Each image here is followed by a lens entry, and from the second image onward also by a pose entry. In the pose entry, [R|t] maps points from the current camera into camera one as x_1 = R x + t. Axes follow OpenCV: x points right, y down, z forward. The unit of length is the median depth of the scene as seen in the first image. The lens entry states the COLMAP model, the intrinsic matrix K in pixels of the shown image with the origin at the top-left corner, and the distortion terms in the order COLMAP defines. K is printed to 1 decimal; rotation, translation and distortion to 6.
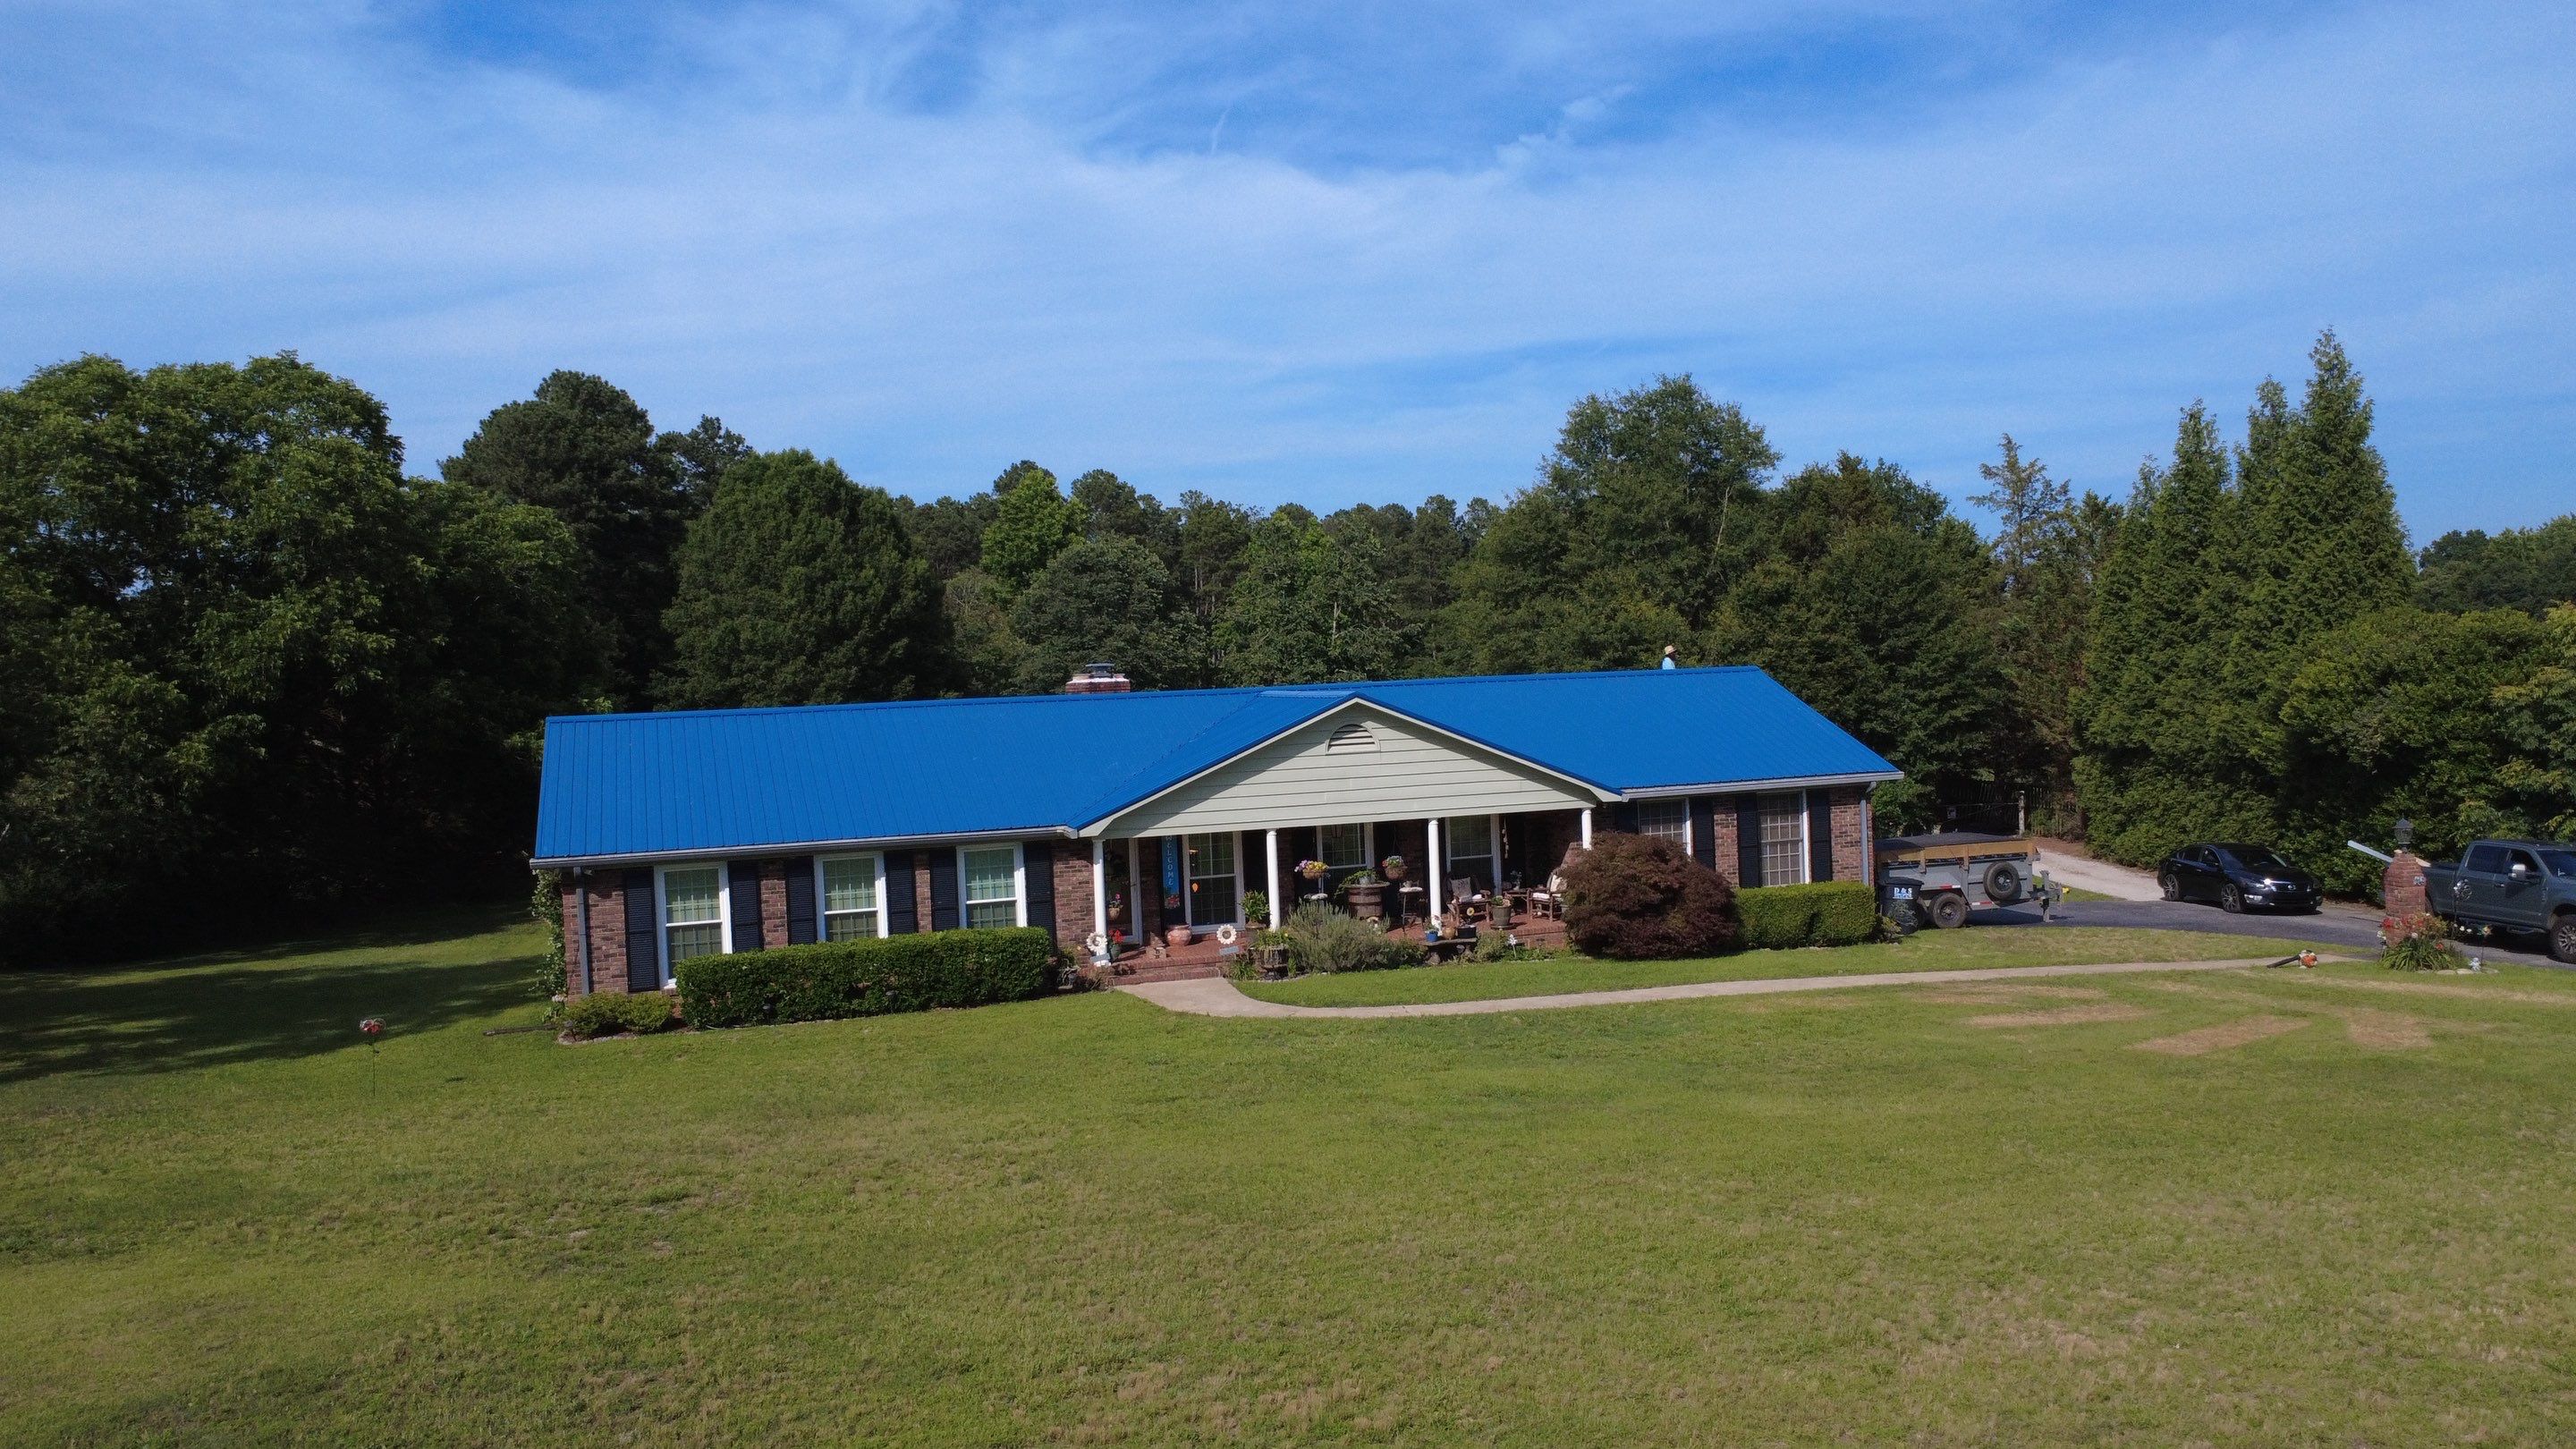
lens RADIAL K [[1921.5, 0, 1288.0], [0, 1921.5, 724.5], [0, 0, 1]] dist [-0.000370, 0.004336]
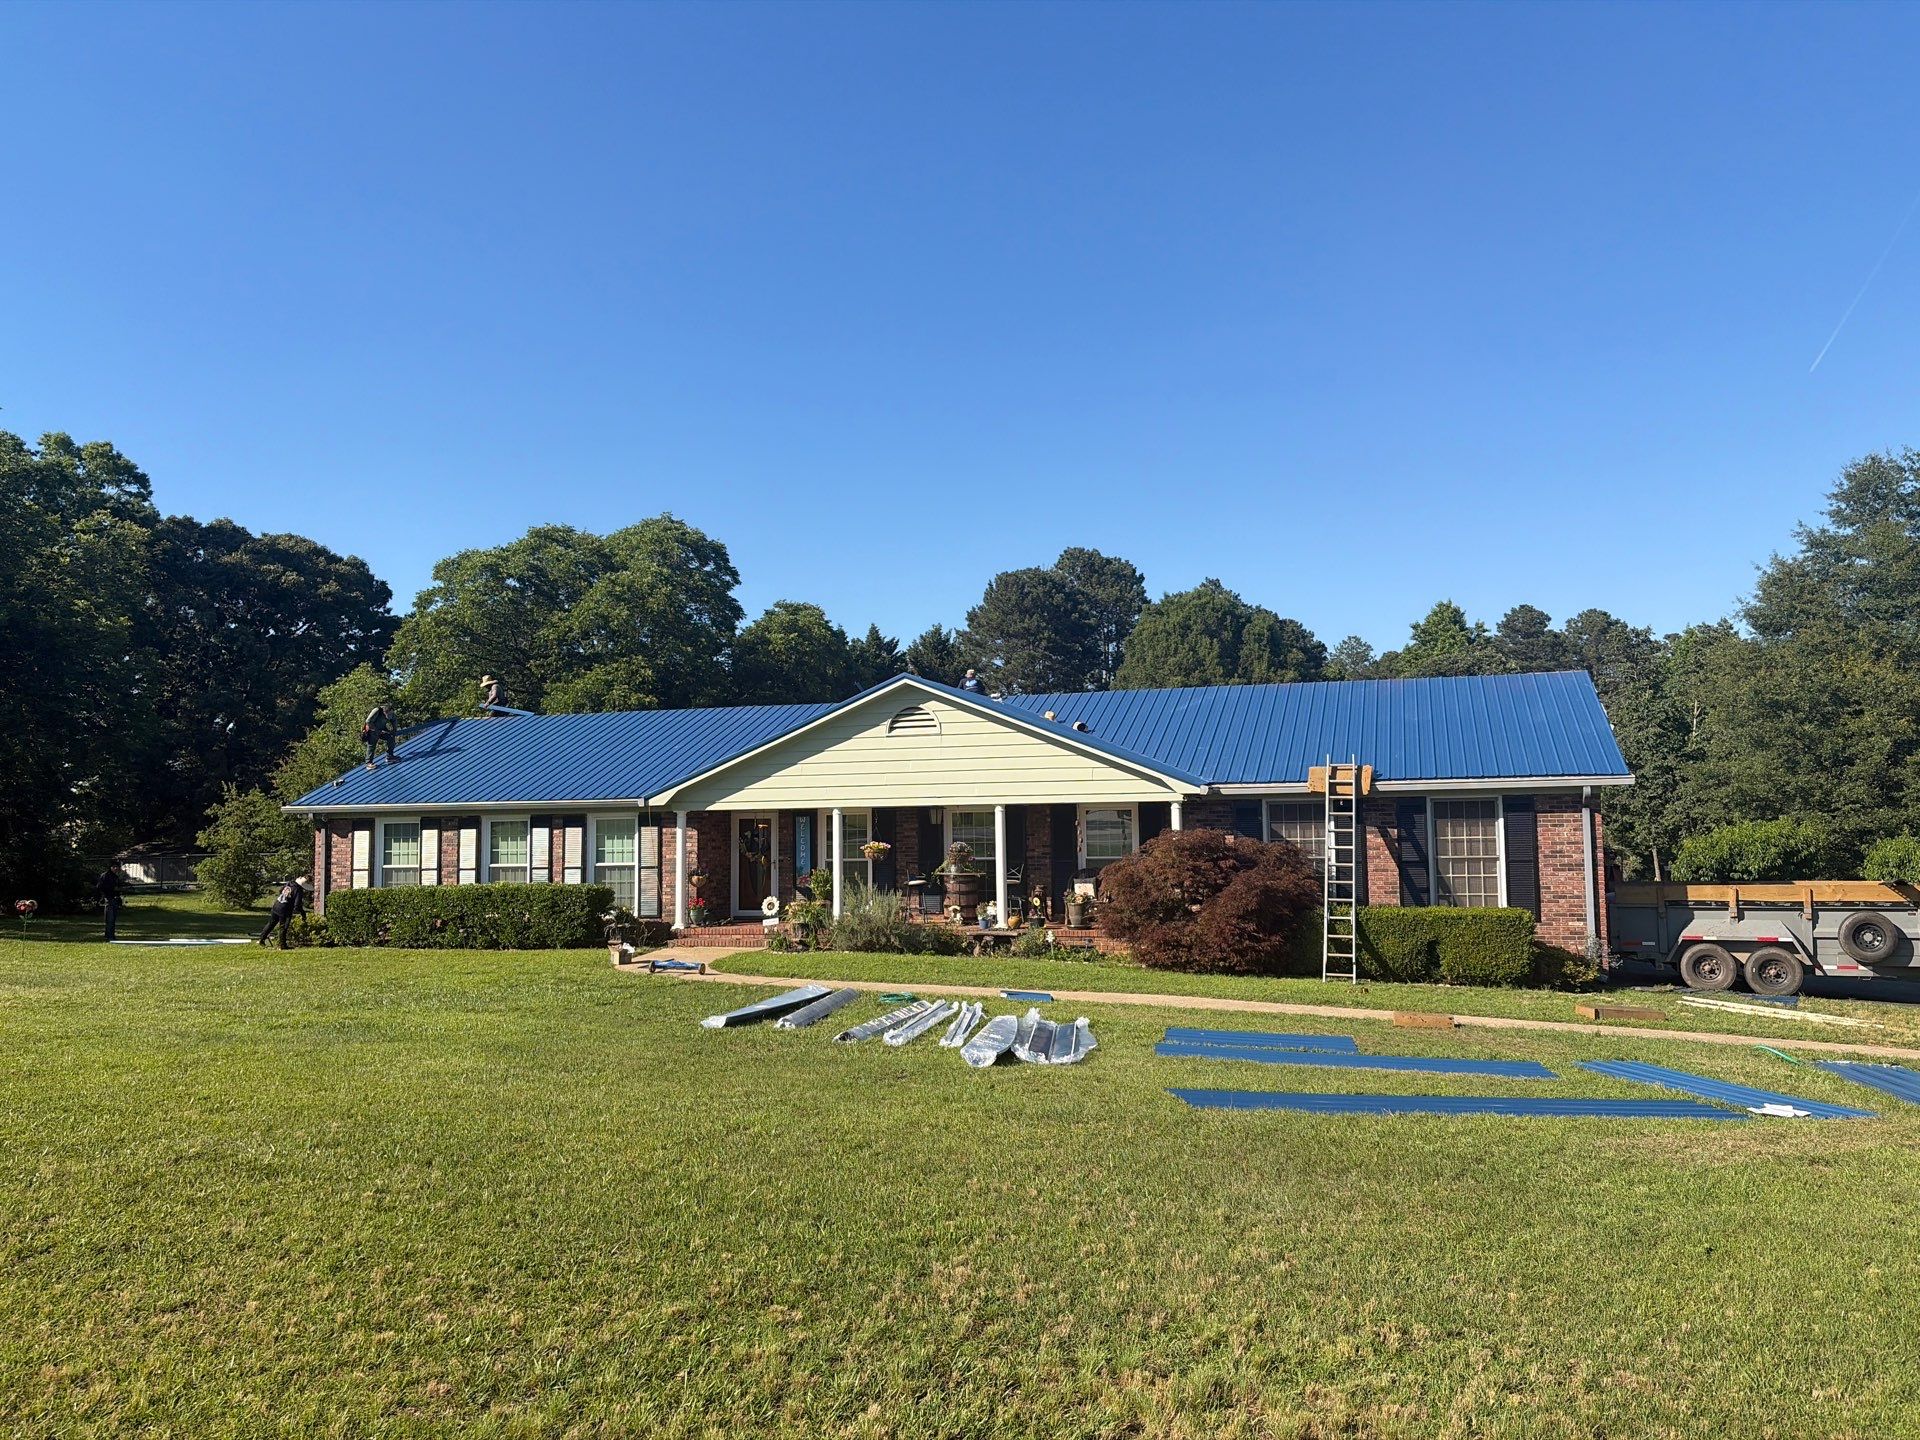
lens RADIAL K [[1443.1, 0, 960.0], [0, 1443.1, 720.0], [0, 0, 1]] dist [0.081717, -0.133763]
pose [[0.814466, -0.015859, -0.579995, 0.443362], [-0.034688, 0.996507, -0.075958, 0.057200], [0.579174, 0.081984, 0.811071, 0.370053]]
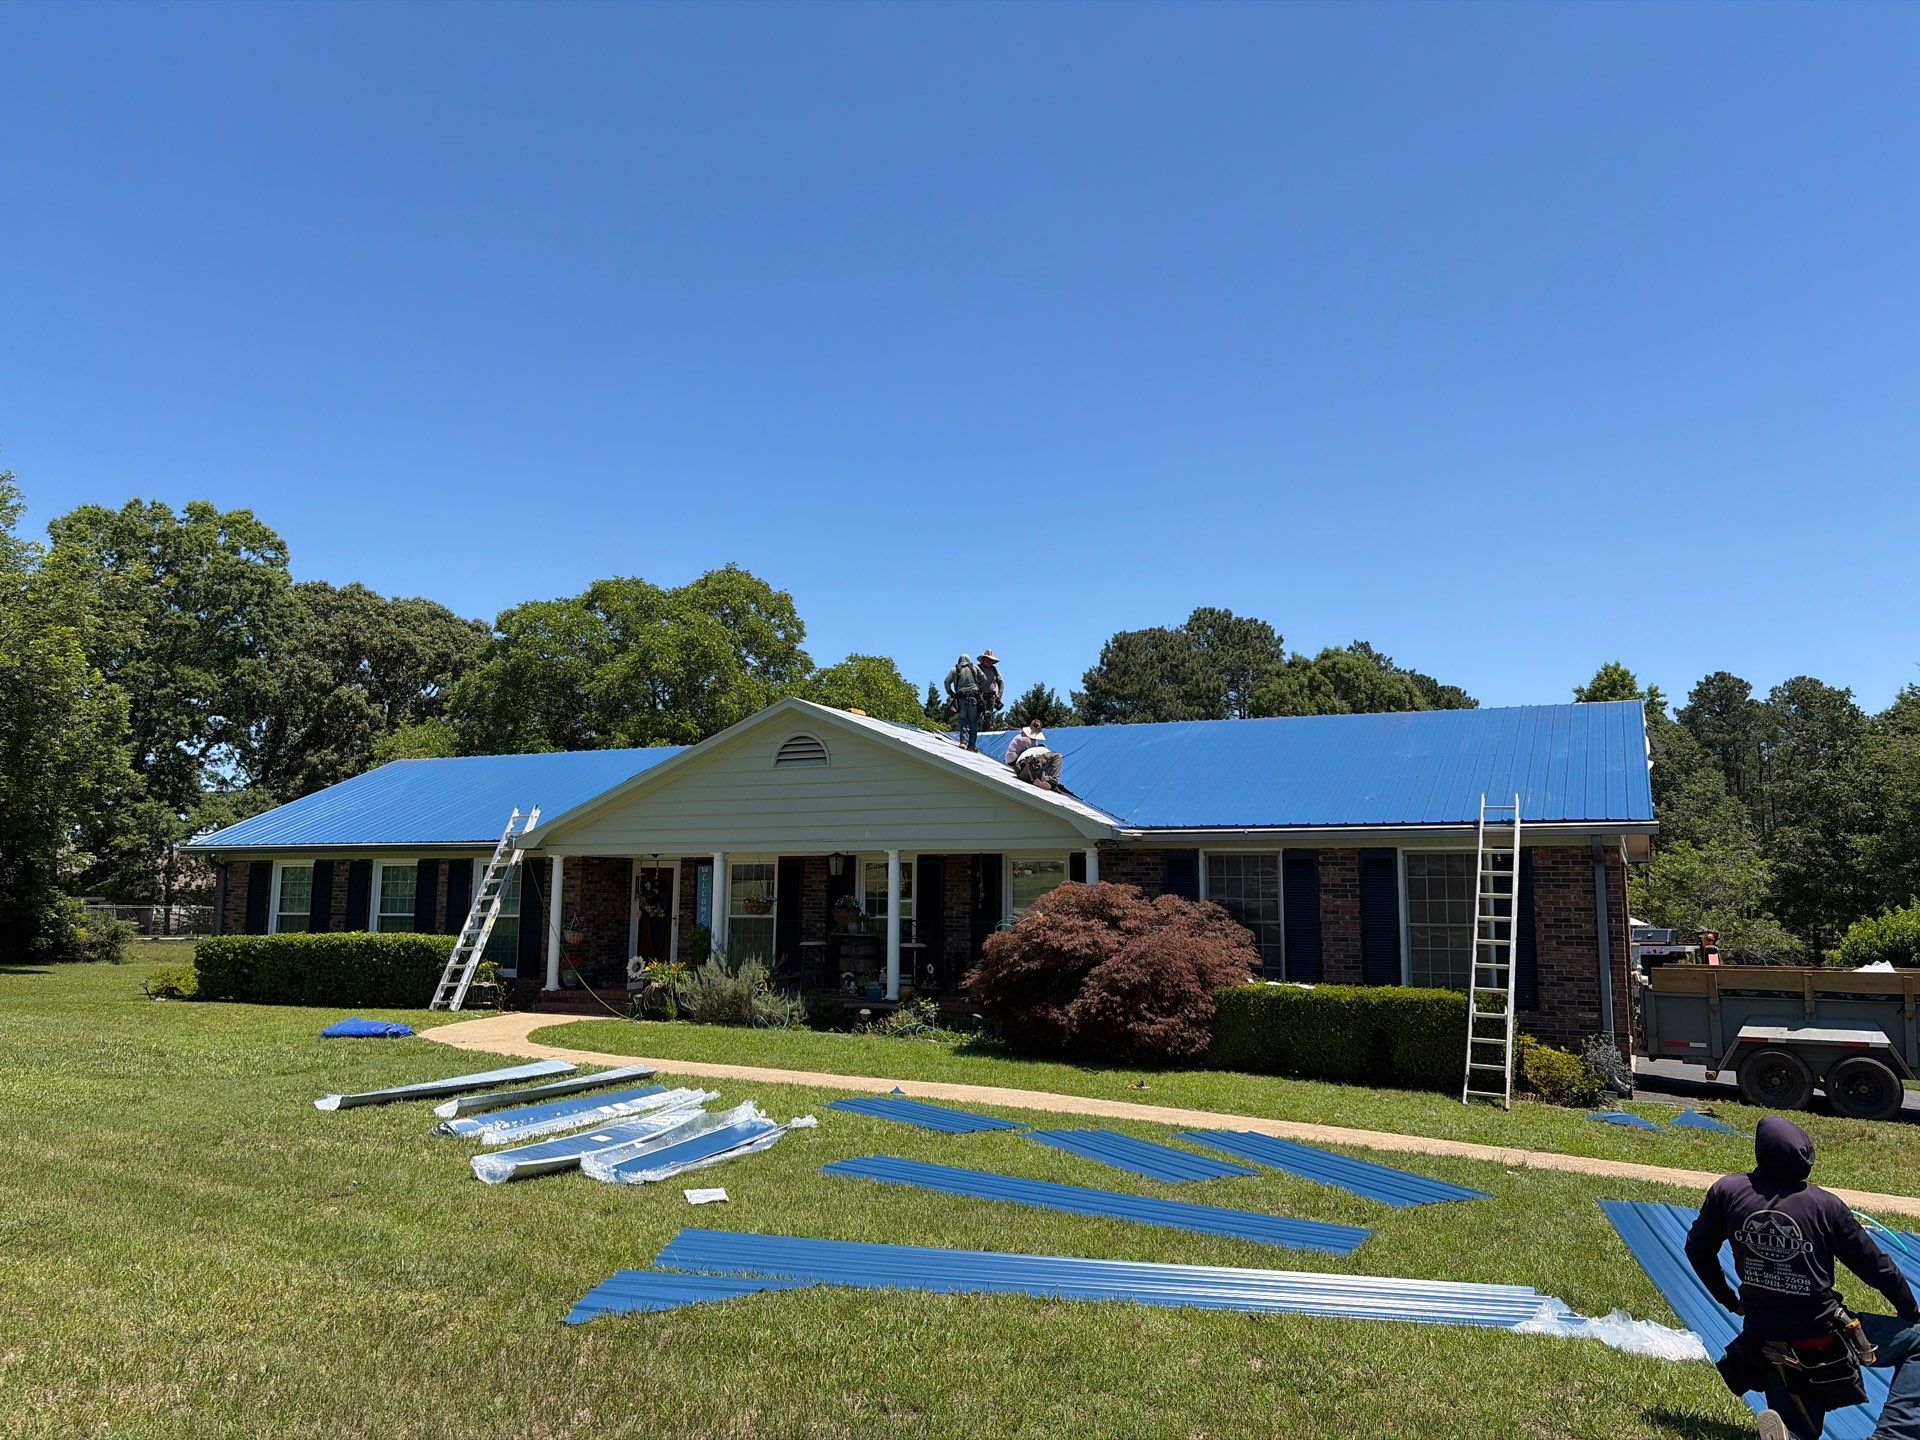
lens RADIAL K [[1452.4, 0, 946.4], [0, 1452.4, 718.1], [0, 0, 1]] dist [0.032414, 0.002463]
pose [[0.730178, -0.044312, -0.681818, 0.473168], [-0.055504, 0.990750, -0.123832, 0.061947], [0.680998, 0.128263, 0.720965, 0.525612]]
